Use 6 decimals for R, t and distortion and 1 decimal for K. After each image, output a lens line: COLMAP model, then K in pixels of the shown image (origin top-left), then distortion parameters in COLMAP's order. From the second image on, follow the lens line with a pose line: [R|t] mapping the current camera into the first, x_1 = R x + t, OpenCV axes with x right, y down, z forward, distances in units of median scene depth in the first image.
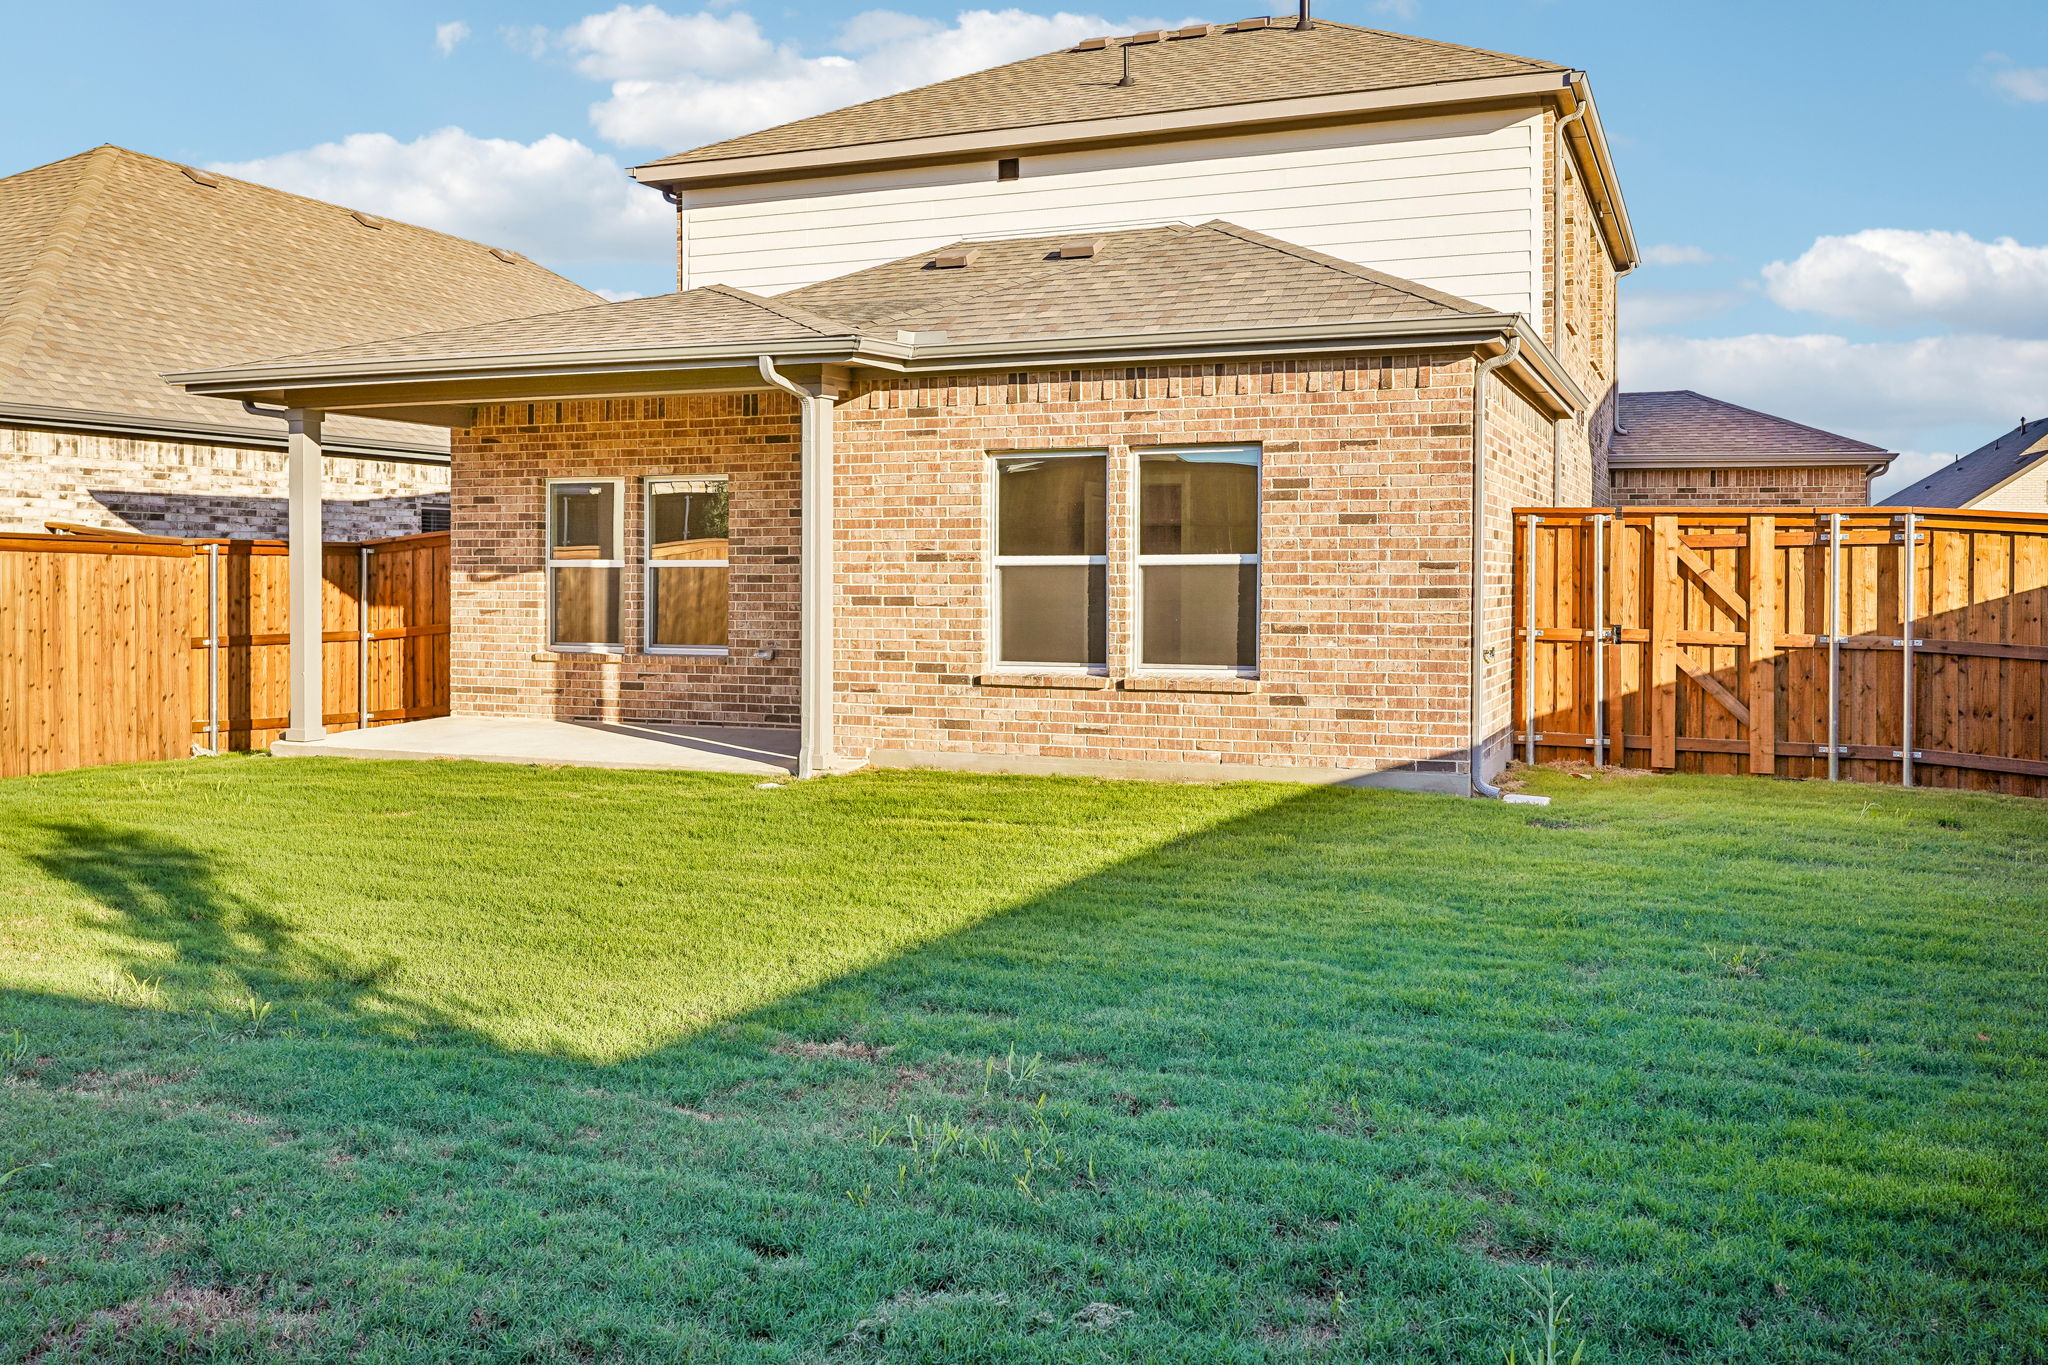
lens RADIAL K [[925.9, 0, 857.2], [0, 925.9, 614.8], [0, 0, 1]] dist [-0.013711, 0.008092]
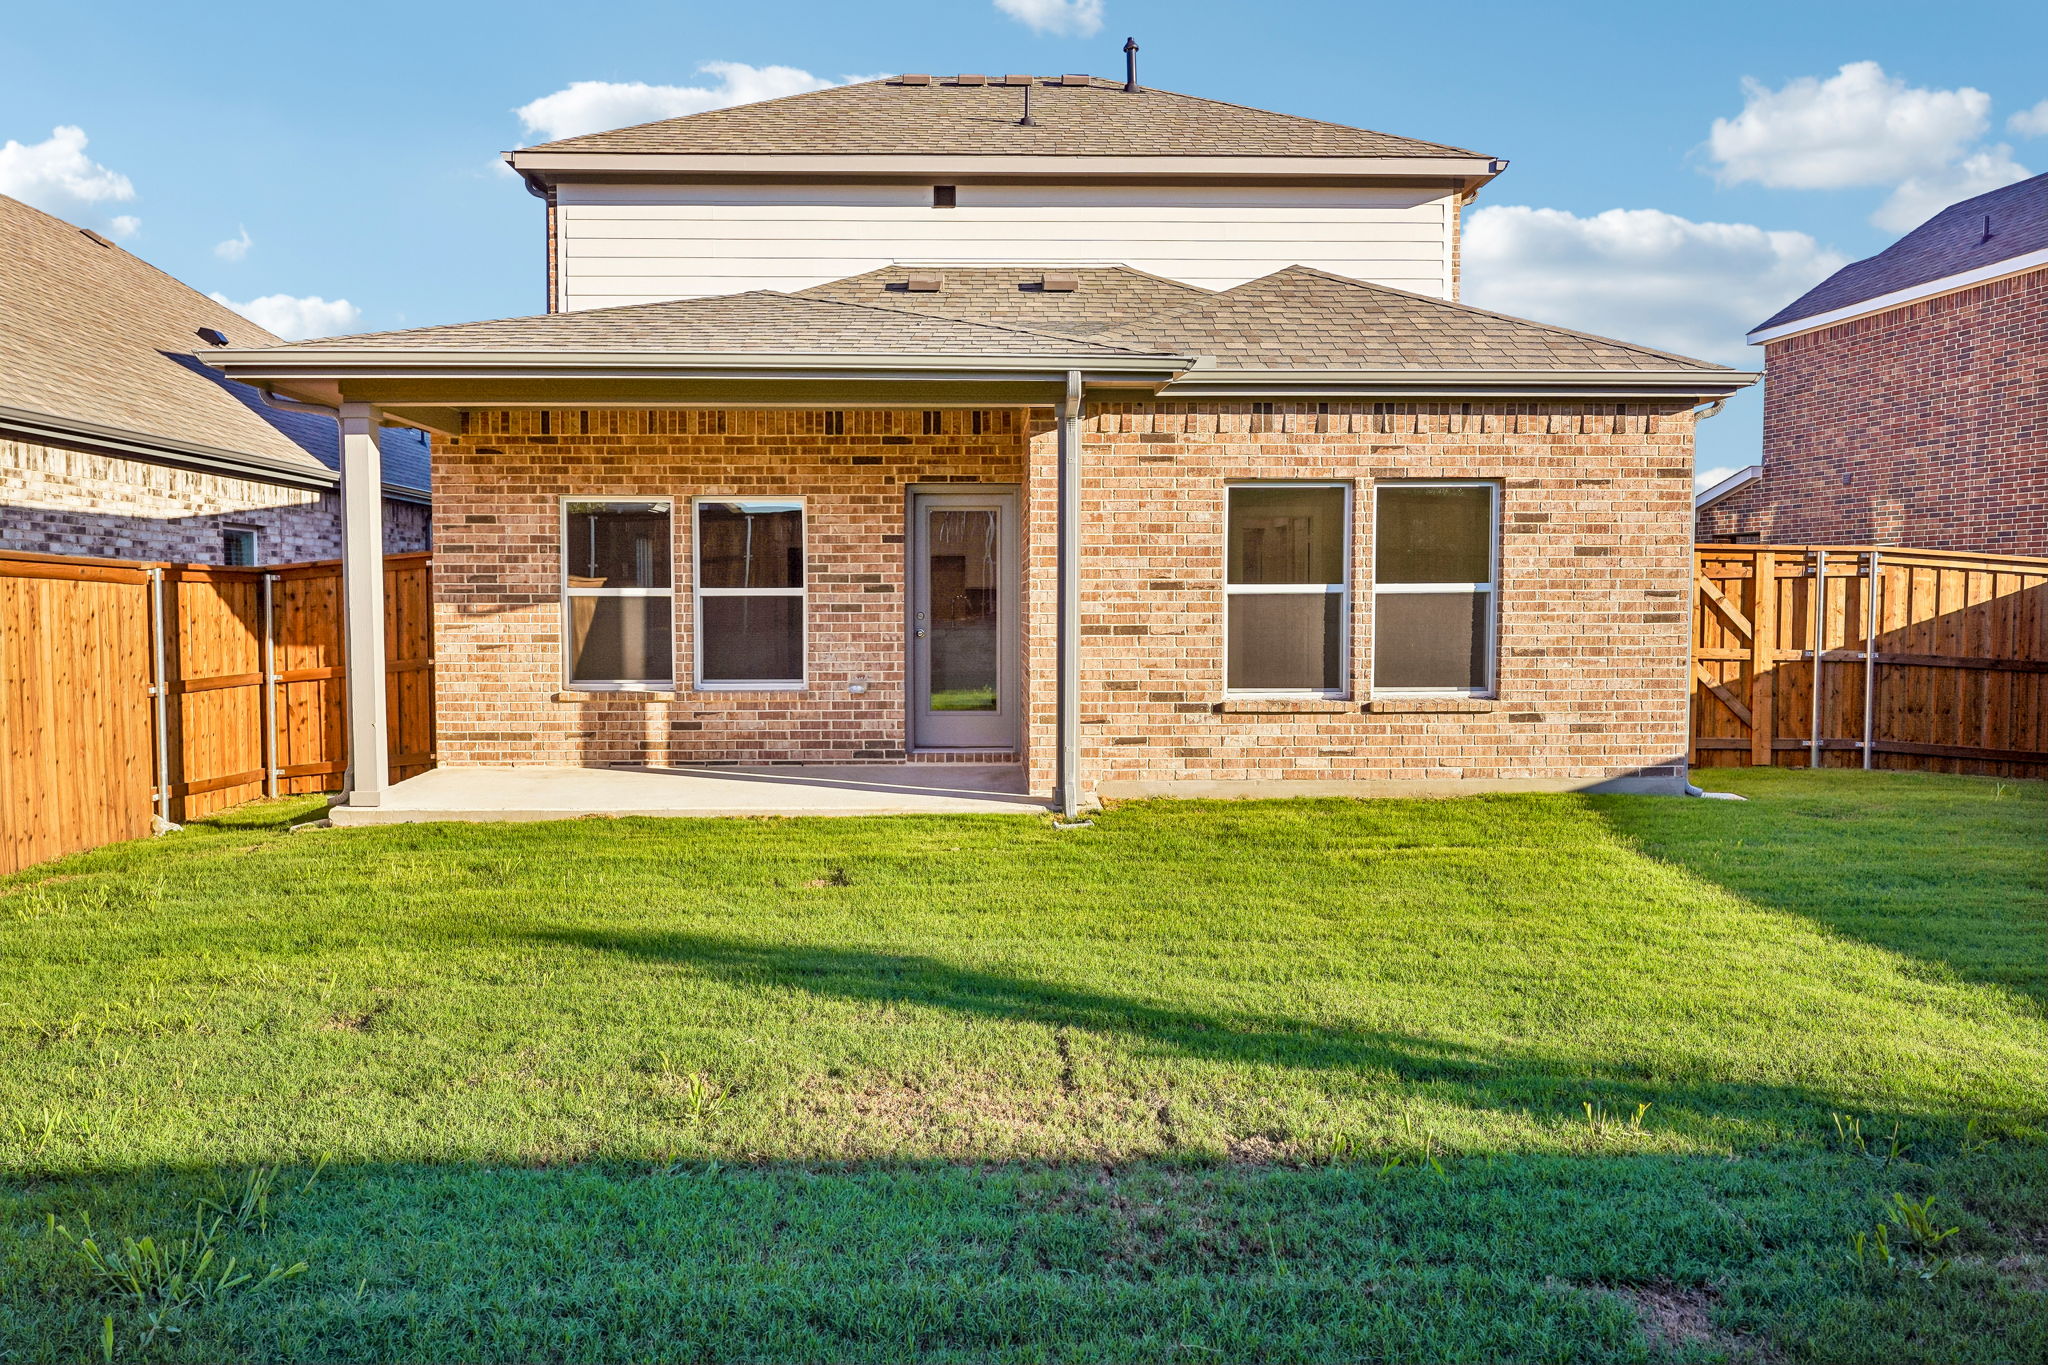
lens RADIAL K [[925.9, 0, 1008.6], [0, 925.9, 666.9], [0, 0, 1]] dist [-0.013711, 0.008092]
pose [[0.970717, -0.019664, 0.239418, -0.258303], [0.013614, 0.999546, 0.026897, -0.003124], [-0.239838, -0.022850, 0.970544, 0.061319]]
